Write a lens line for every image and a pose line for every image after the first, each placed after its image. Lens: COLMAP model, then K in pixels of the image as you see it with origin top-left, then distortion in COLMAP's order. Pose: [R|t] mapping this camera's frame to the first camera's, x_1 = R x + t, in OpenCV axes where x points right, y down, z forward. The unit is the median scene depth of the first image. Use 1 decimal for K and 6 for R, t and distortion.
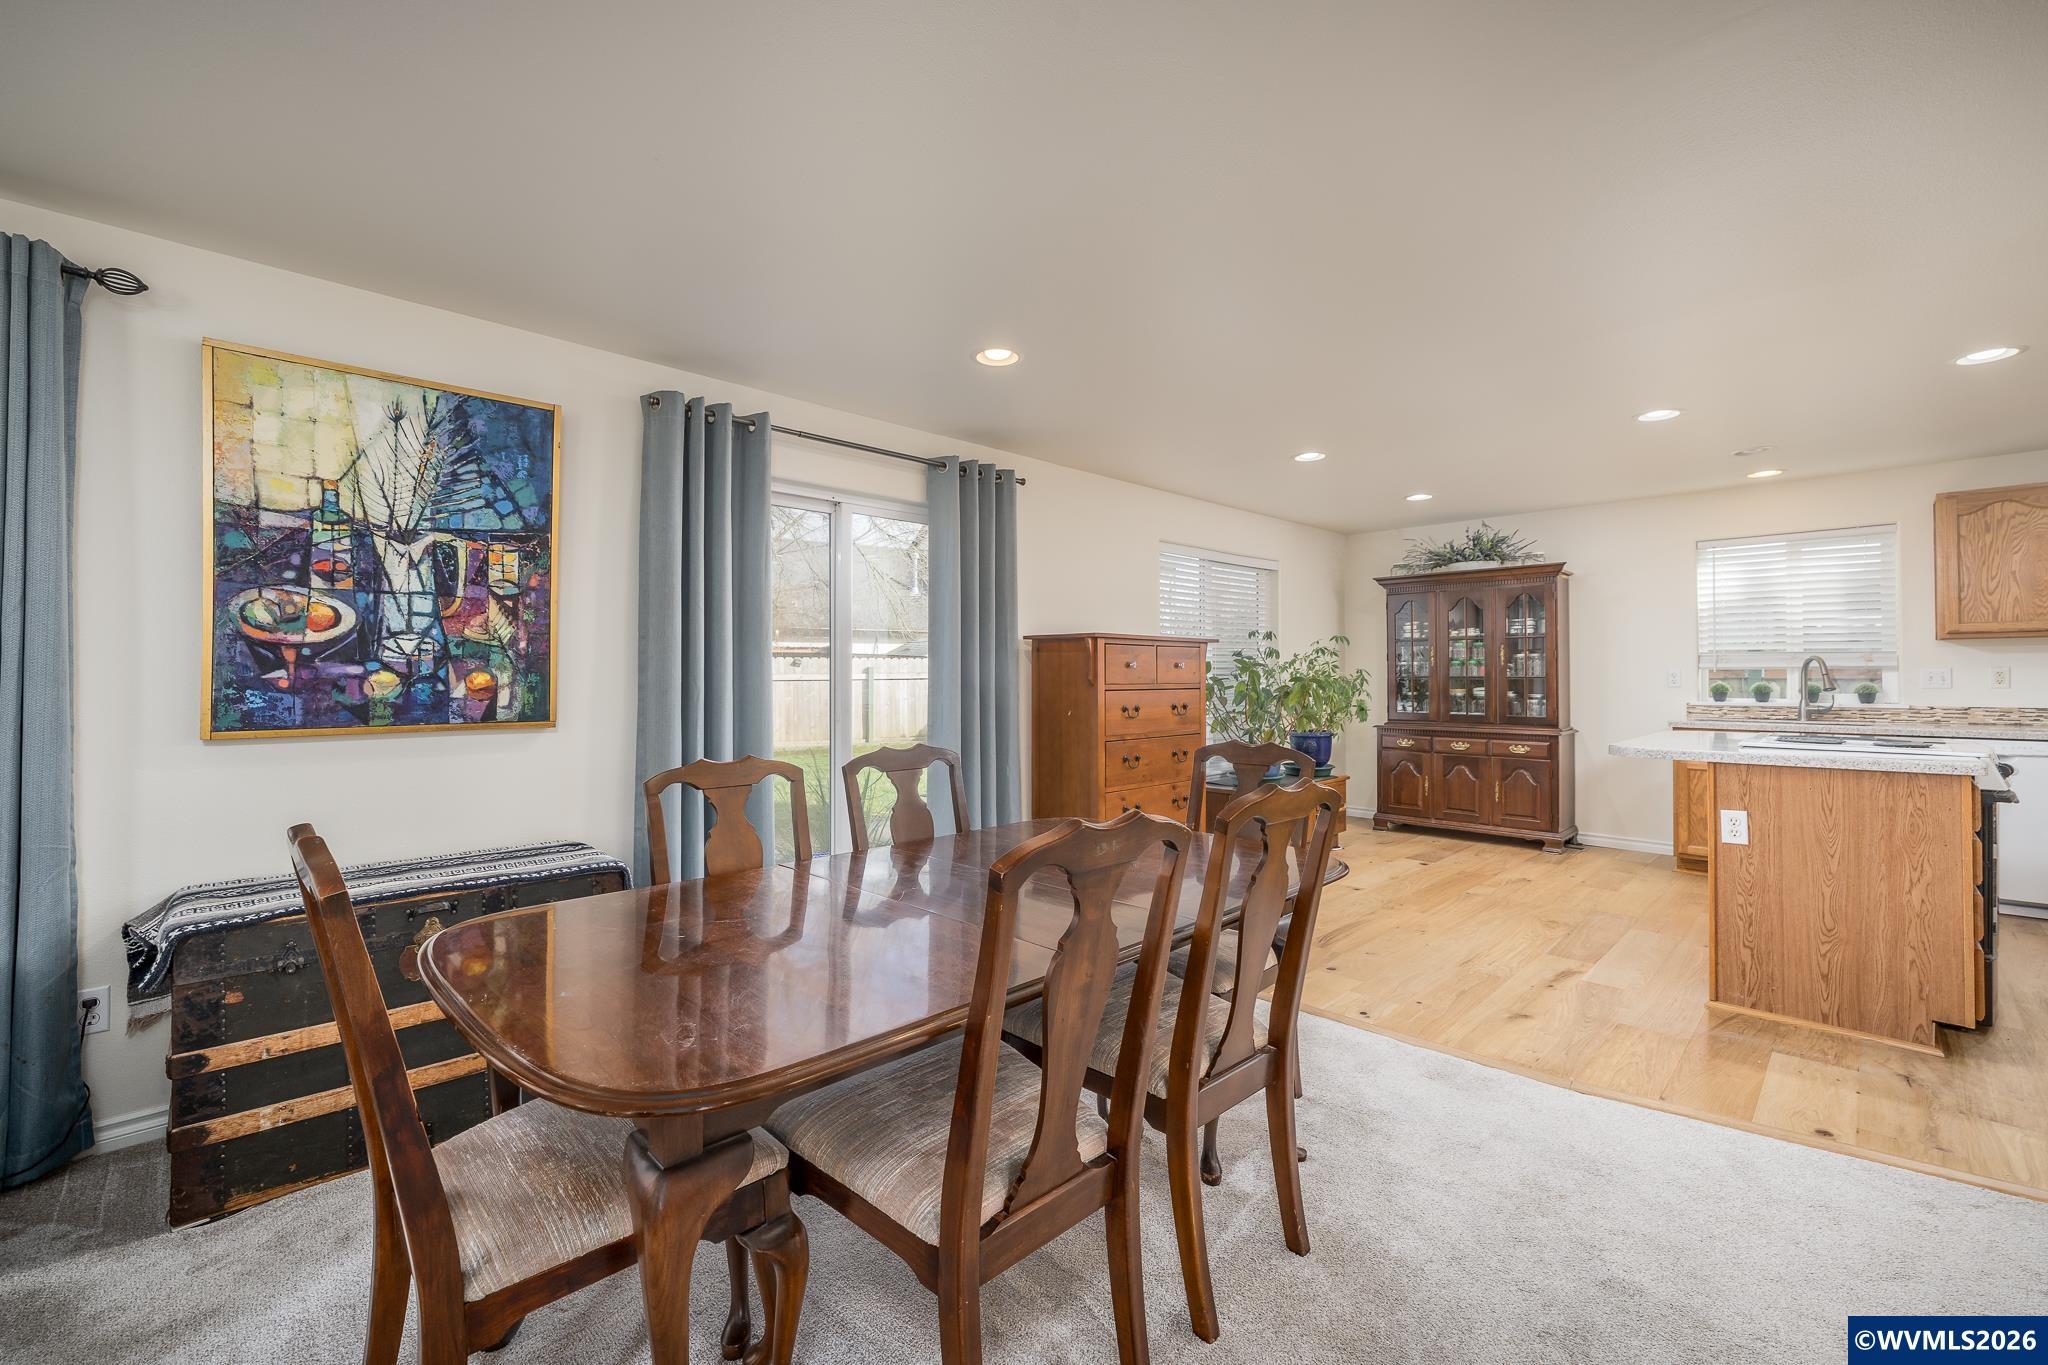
lens RADIAL K [[850.5, 0, 1020.3], [0, 850.5, 664.0], [0, 0, 1]] dist [-0.000168, 0.000297]
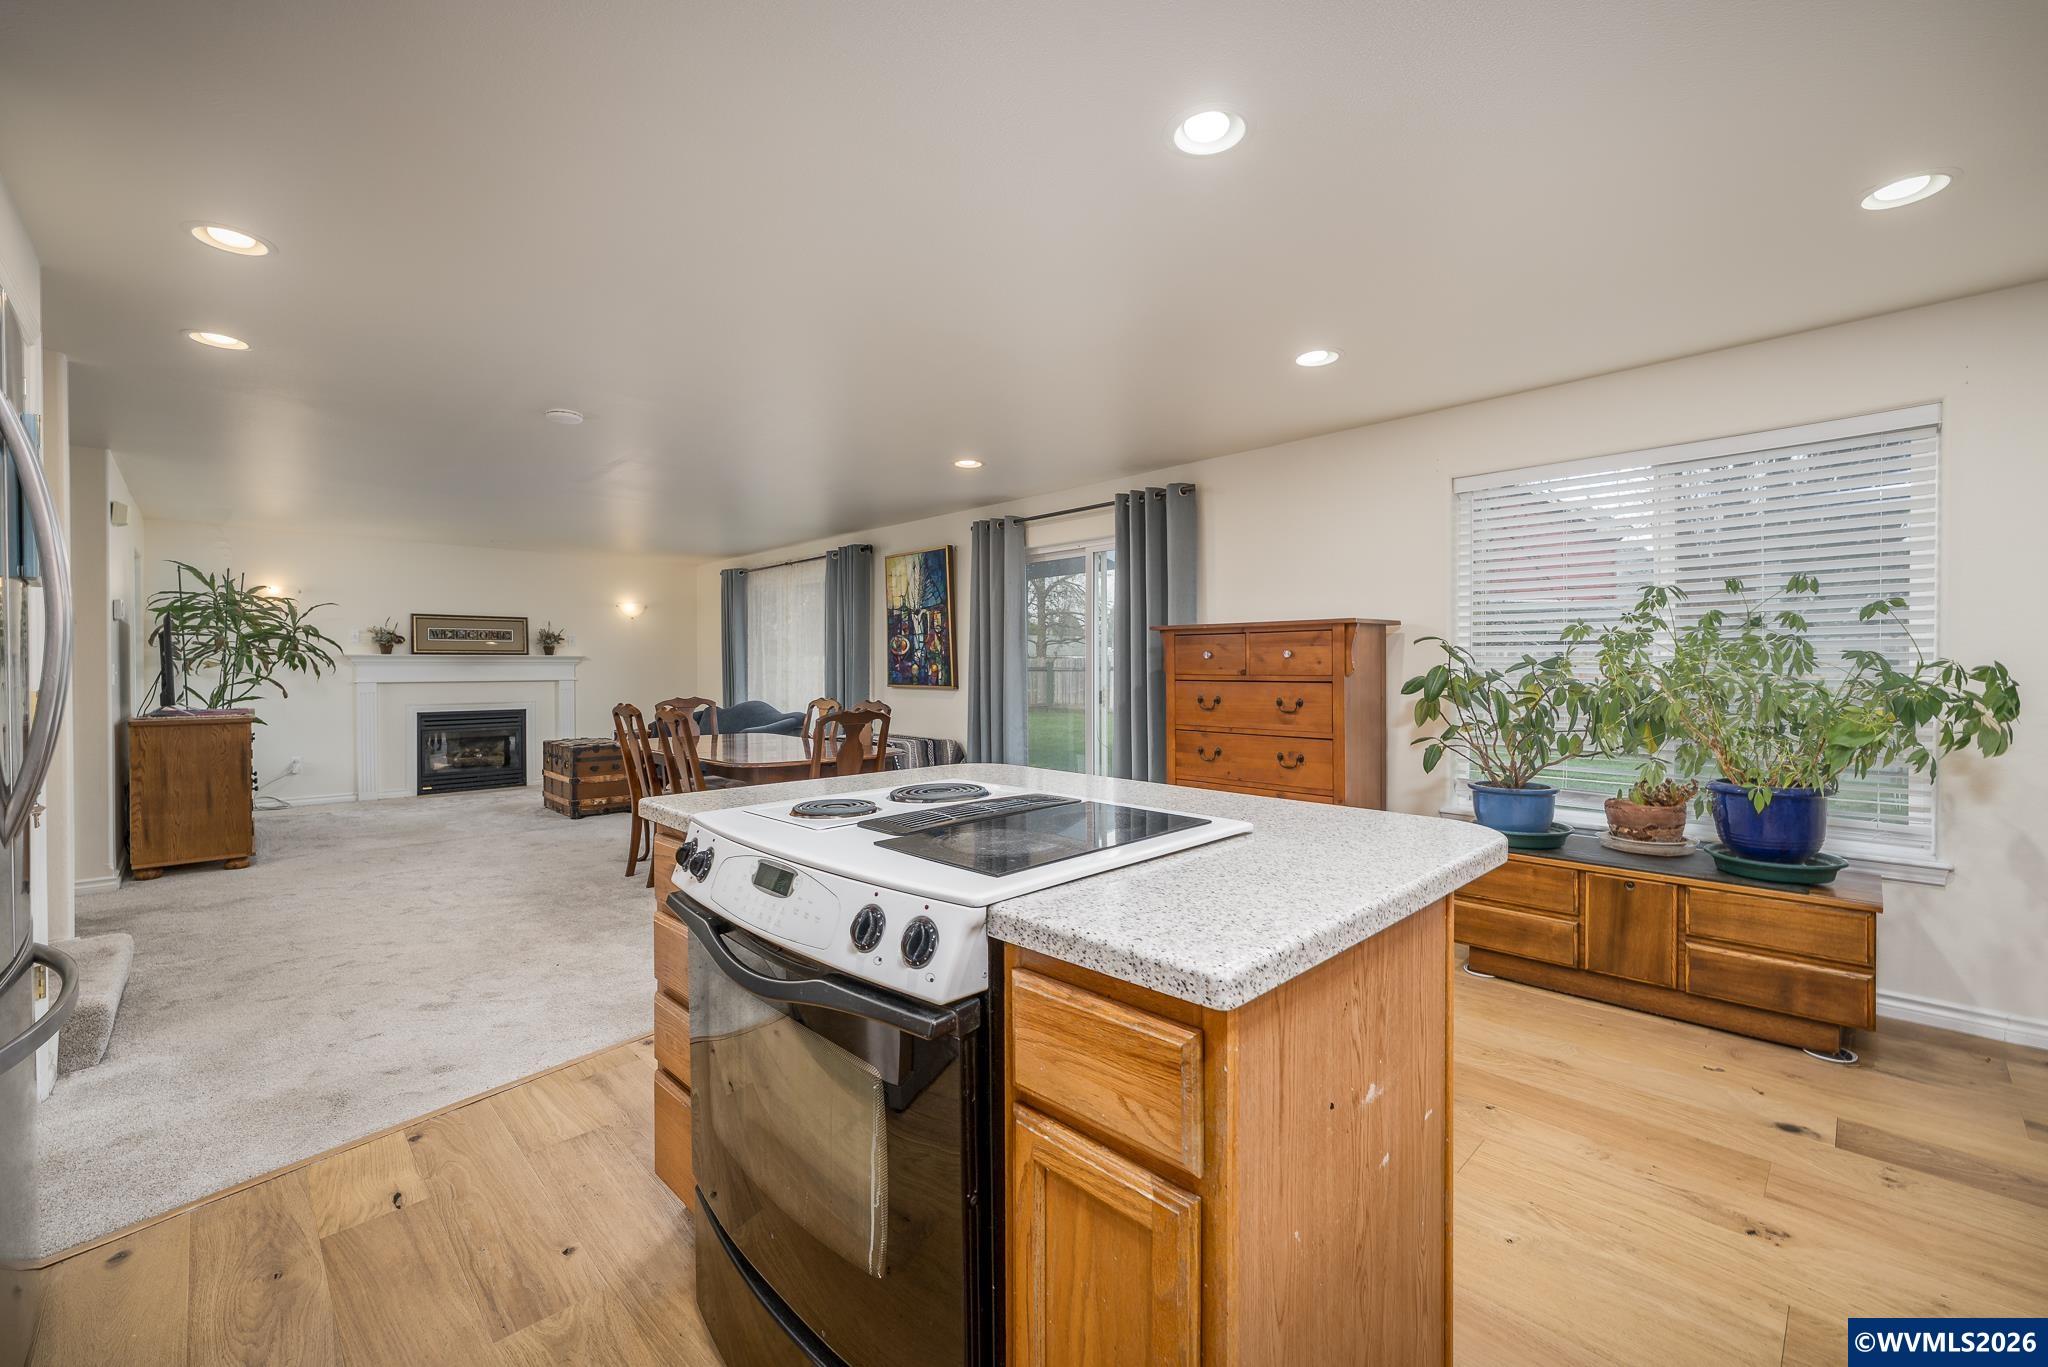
lens RADIAL K [[833.9, 0, 1023.8], [0, 833.9, 674.7], [0, 0, 1]] dist [-0.000239, 0.000116]
pose [[-0.000078, 0.012189, -0.999926, 1.638193], [0.015459, 0.999806, 0.012187, 0.012749], [0.999881, -0.015457, -0.000266, 1.186743]]
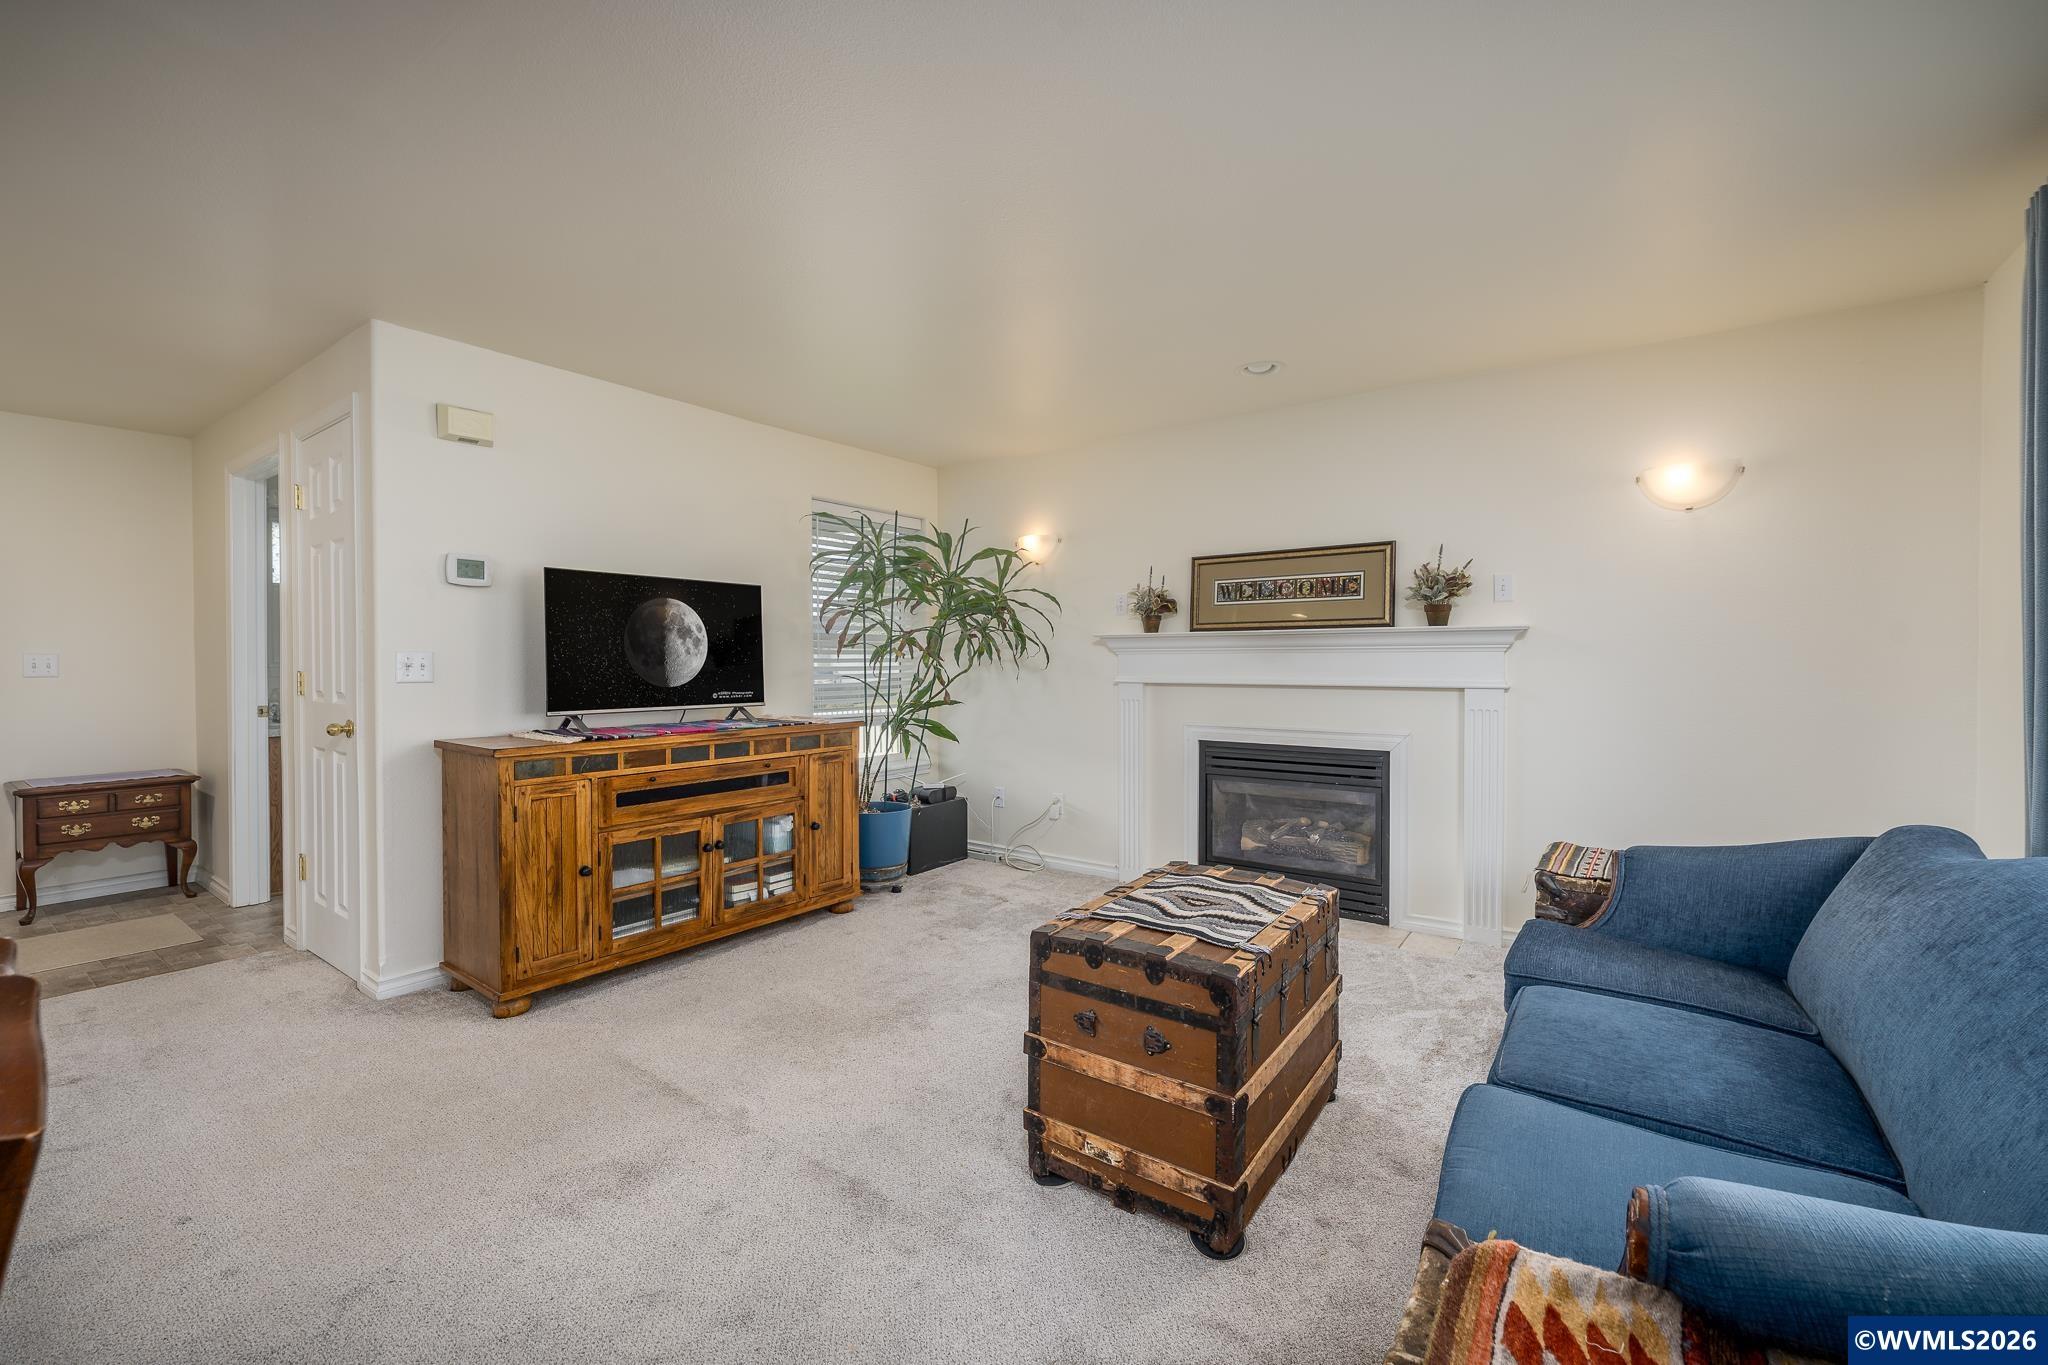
lens RADIAL K [[843.5, 0, 1026.5], [0, 843.5, 671.0], [0, 0, 1]] dist [0.000577, 0.000246]
pose [[-0.986051, 0.008409, -0.166229, -0.521822], [0.008389, 0.999964, 0.000826, 0.013278], [0.166230, -0.000580, -0.986087, 0.616962]]
